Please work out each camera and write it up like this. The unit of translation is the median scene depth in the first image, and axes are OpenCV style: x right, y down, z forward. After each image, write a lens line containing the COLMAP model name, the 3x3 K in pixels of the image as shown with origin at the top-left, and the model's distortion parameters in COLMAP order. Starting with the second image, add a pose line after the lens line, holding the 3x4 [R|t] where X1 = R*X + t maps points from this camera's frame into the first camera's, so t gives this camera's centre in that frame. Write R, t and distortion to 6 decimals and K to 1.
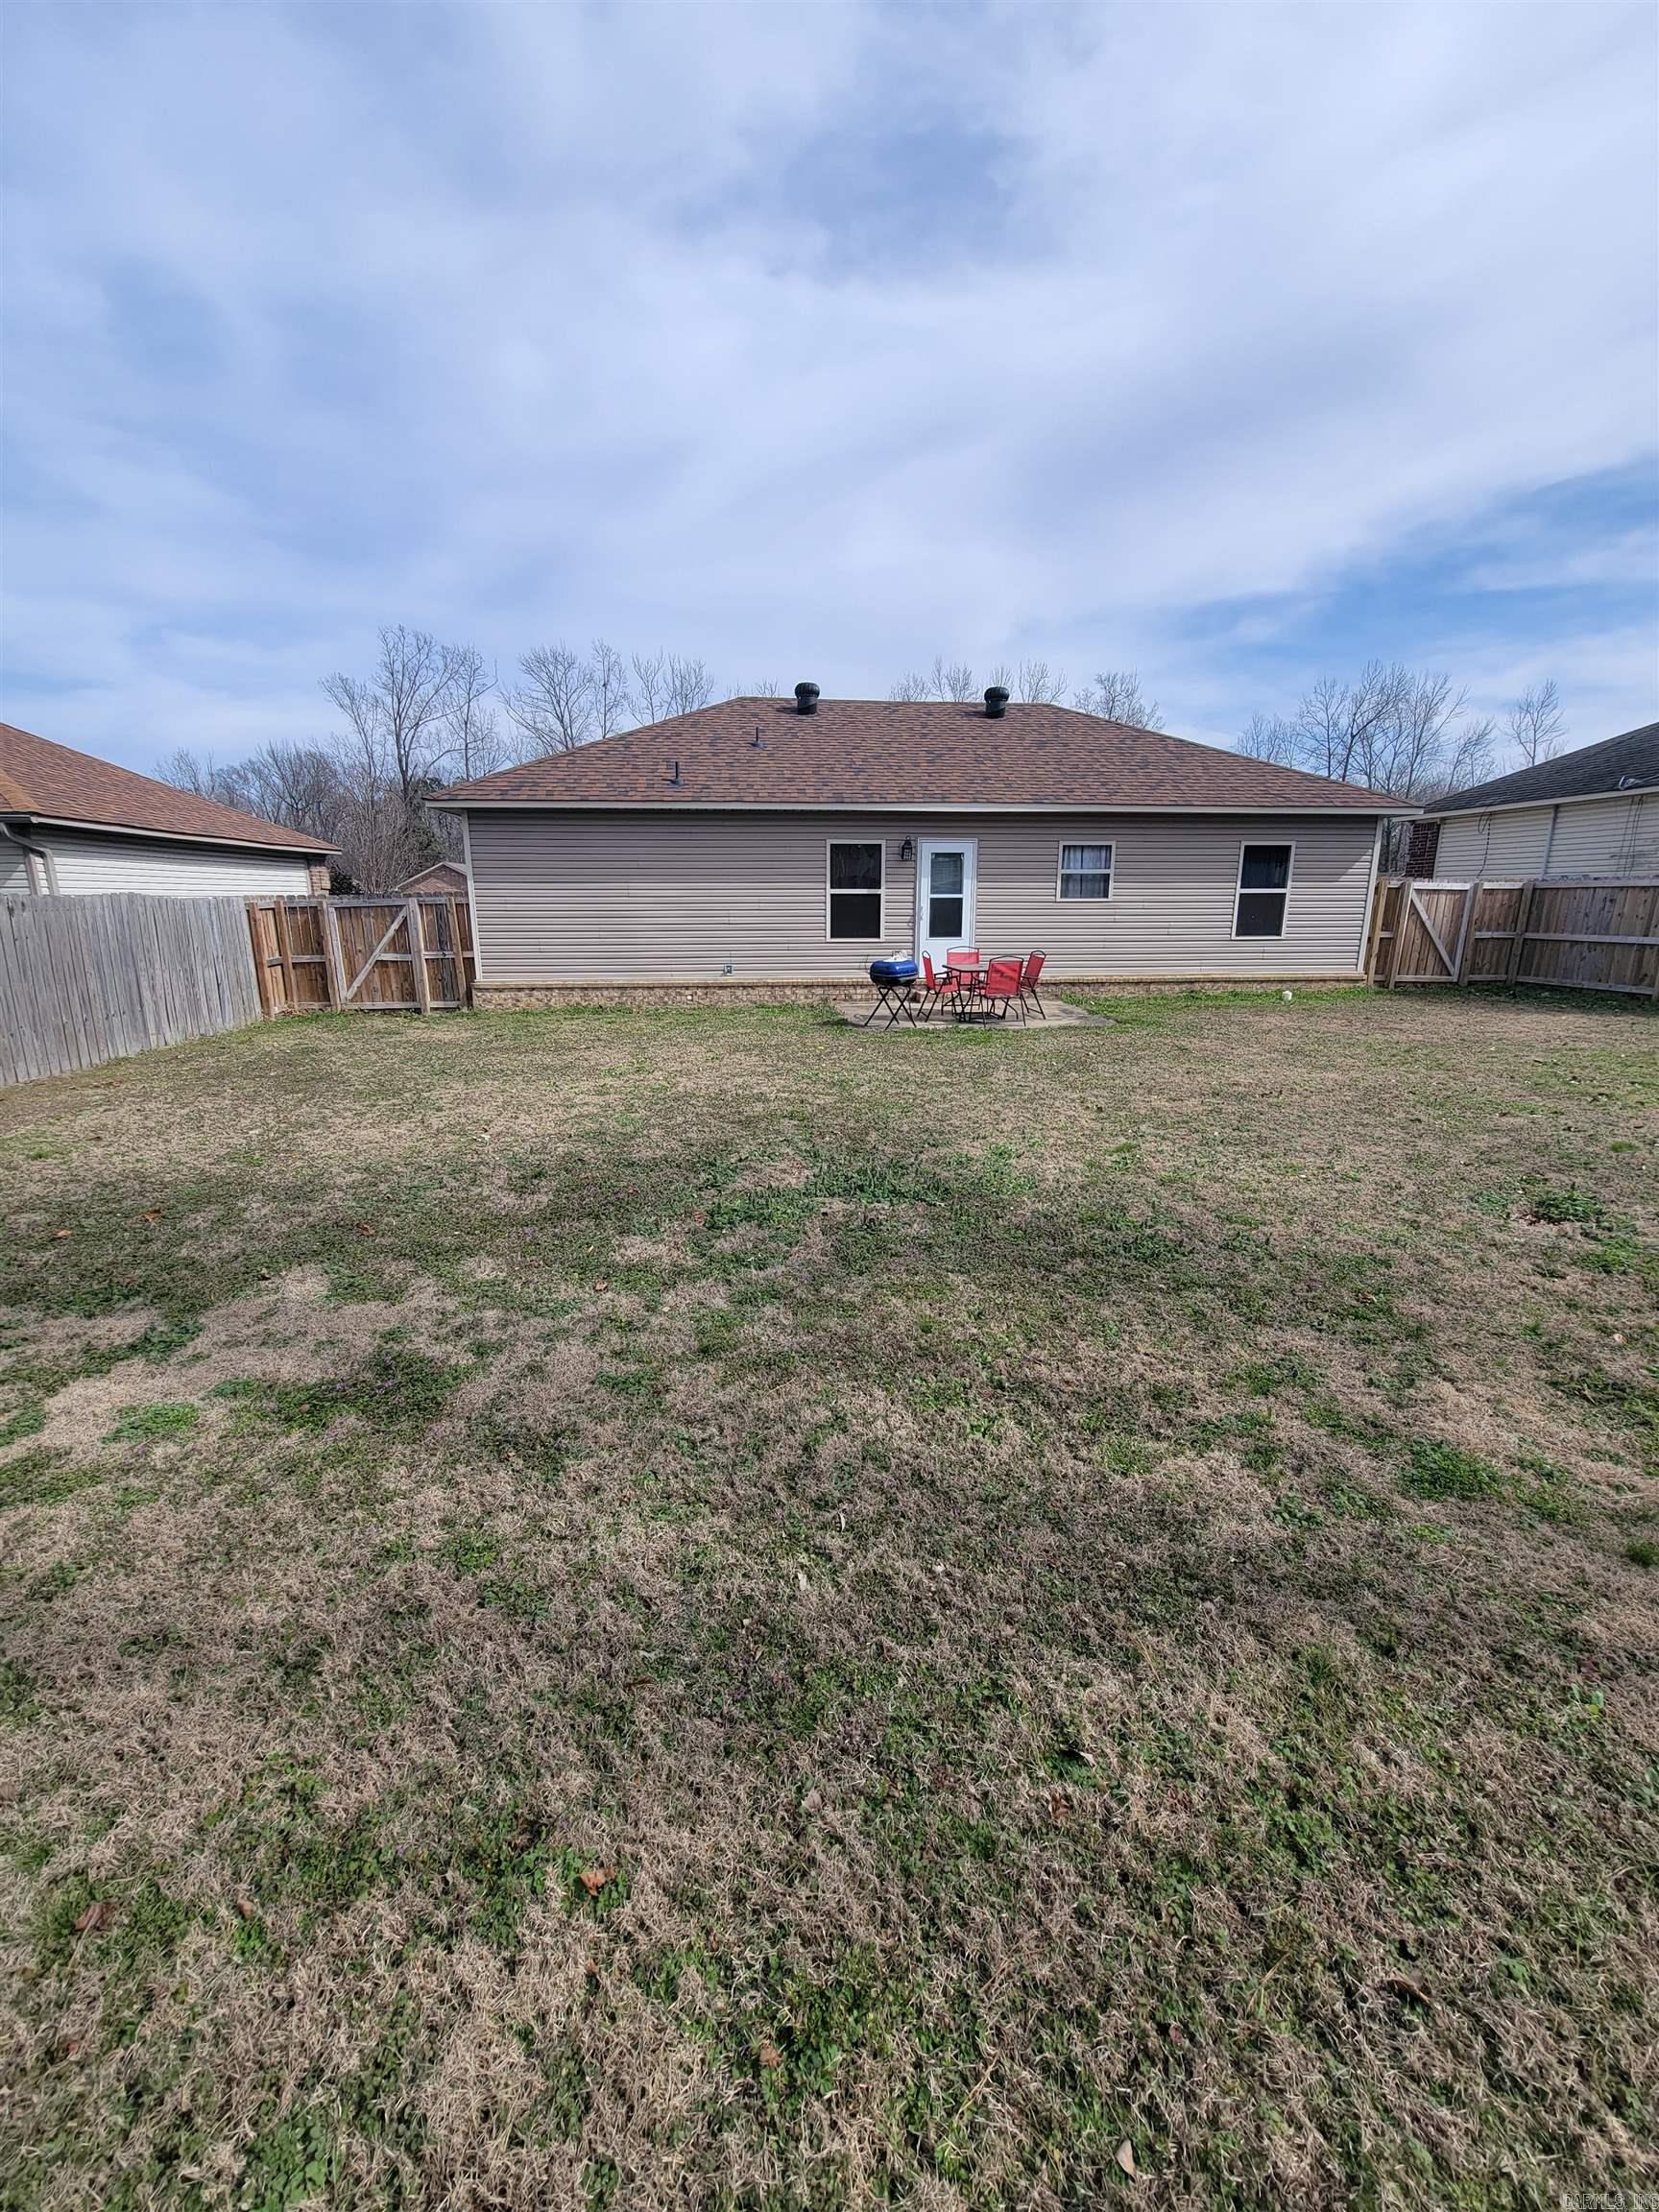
lens RADIAL K [[899.9, 0, 819.3], [0, 899.9, 1140.7], [0, 0, 1]] dist [-0.001635, 0.000138]
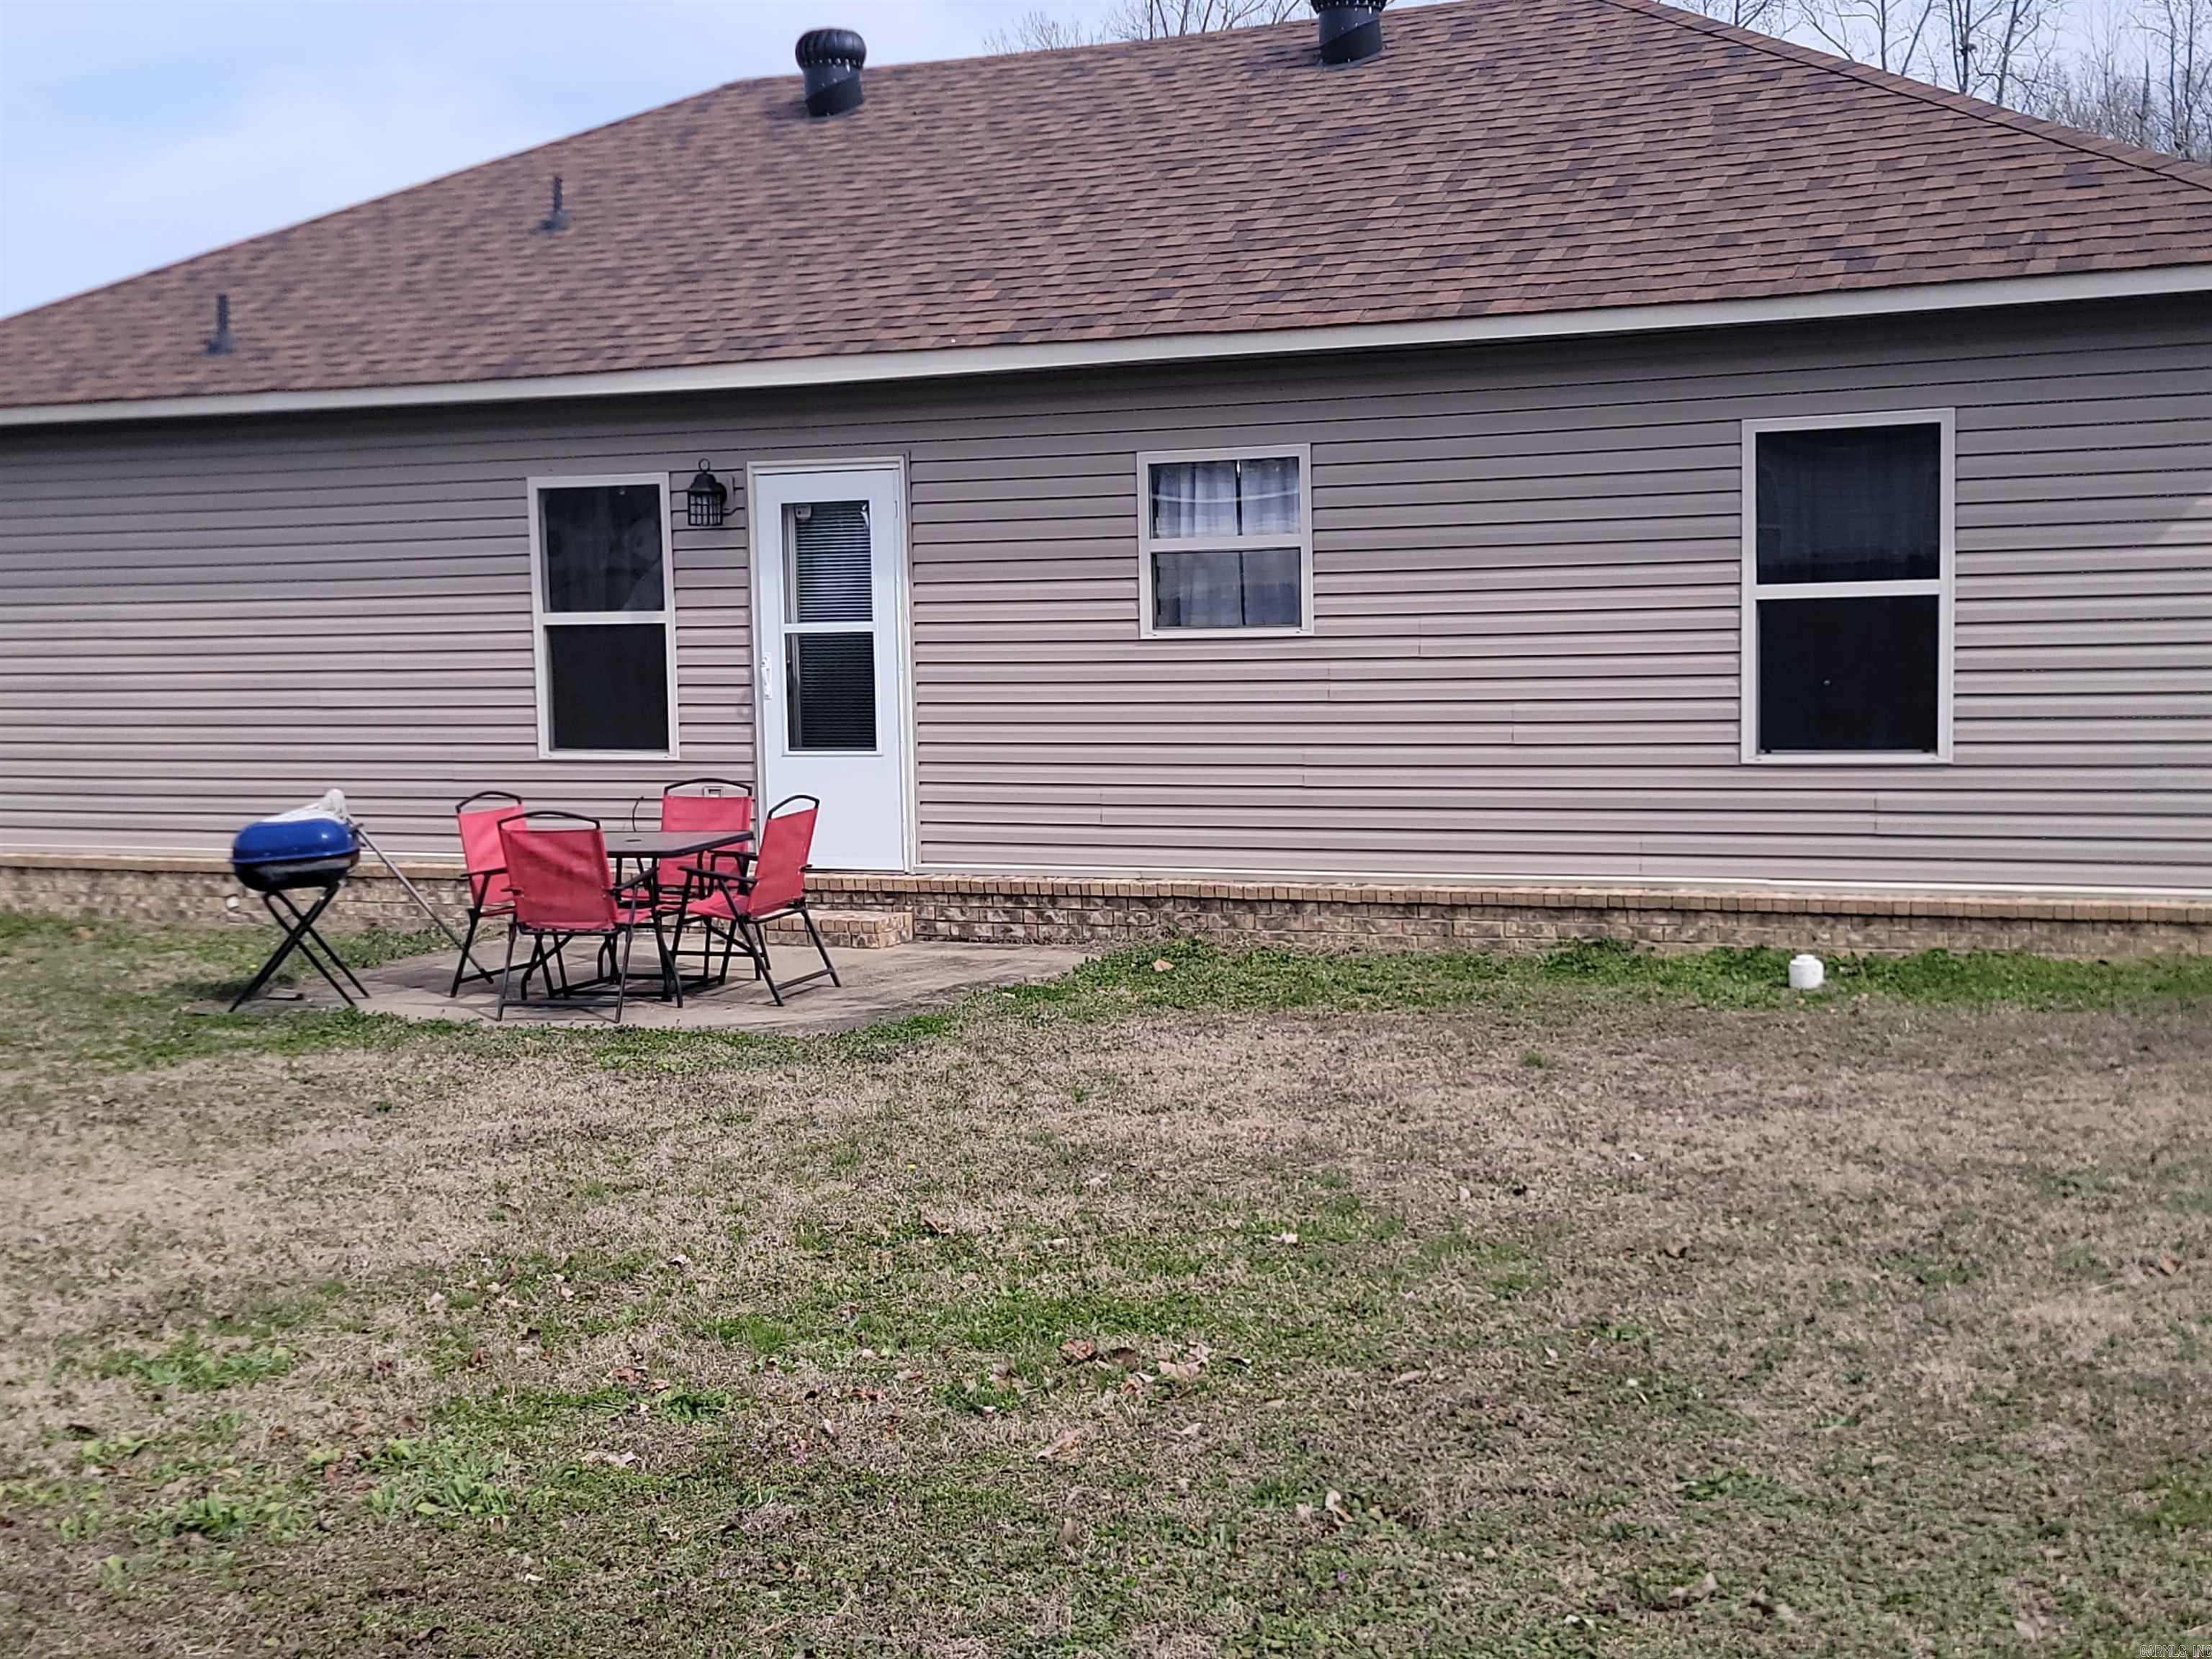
lens RADIAL K [[2977.9, 0, 1103.8], [0, 2977.9, 878.5], [0, 0, 1]] dist [0.108829, -0.036279]
pose [[0.852020, 0.030696, -0.522609, 0.799517], [-0.116630, 0.984320, -0.132330, -0.047100], [0.510352, 0.173699, 0.842240, 0.142034]]
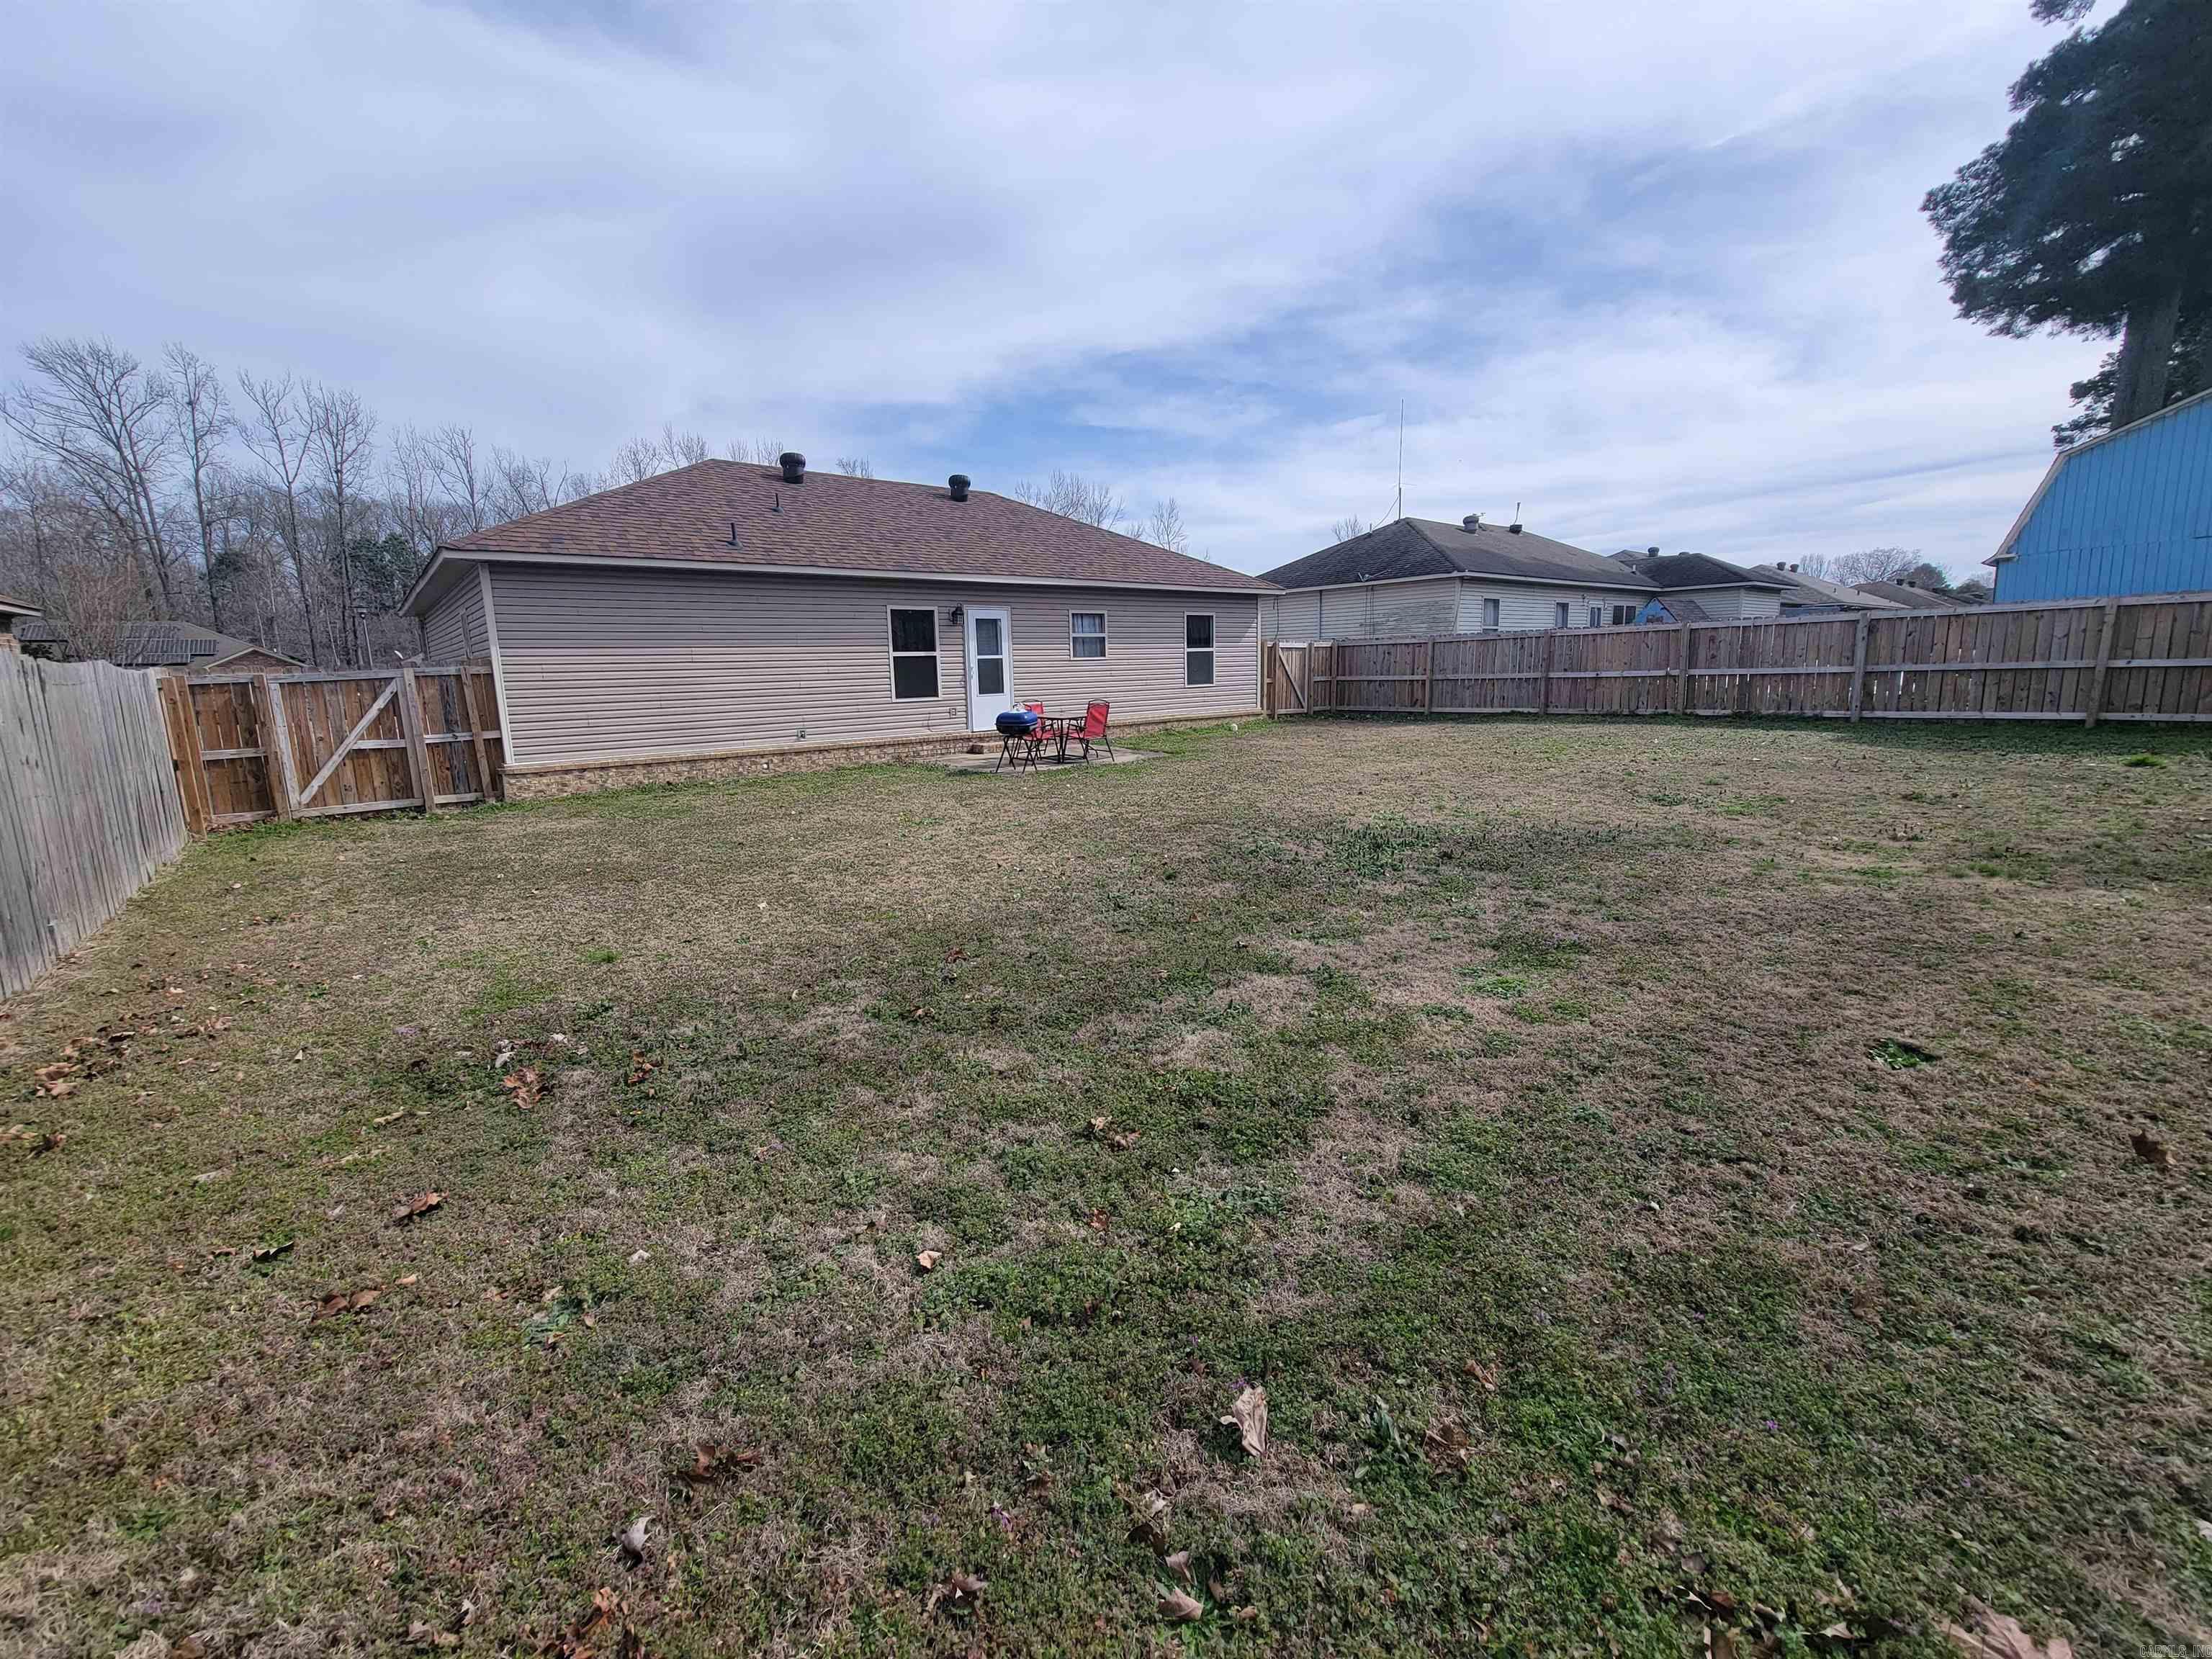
lens RADIAL K [[915.9, 0, 1099.1], [0, 915.9, 821.6], [0, 0, 1]] dist [-0.000195, 0.000130]
pose [[0.822326, -0.114764, 0.557324, -0.395528], [0.170053, 0.984254, -0.048234, 0.003913], [-0.543013, 0.134439, 0.828893, 0.022925]]
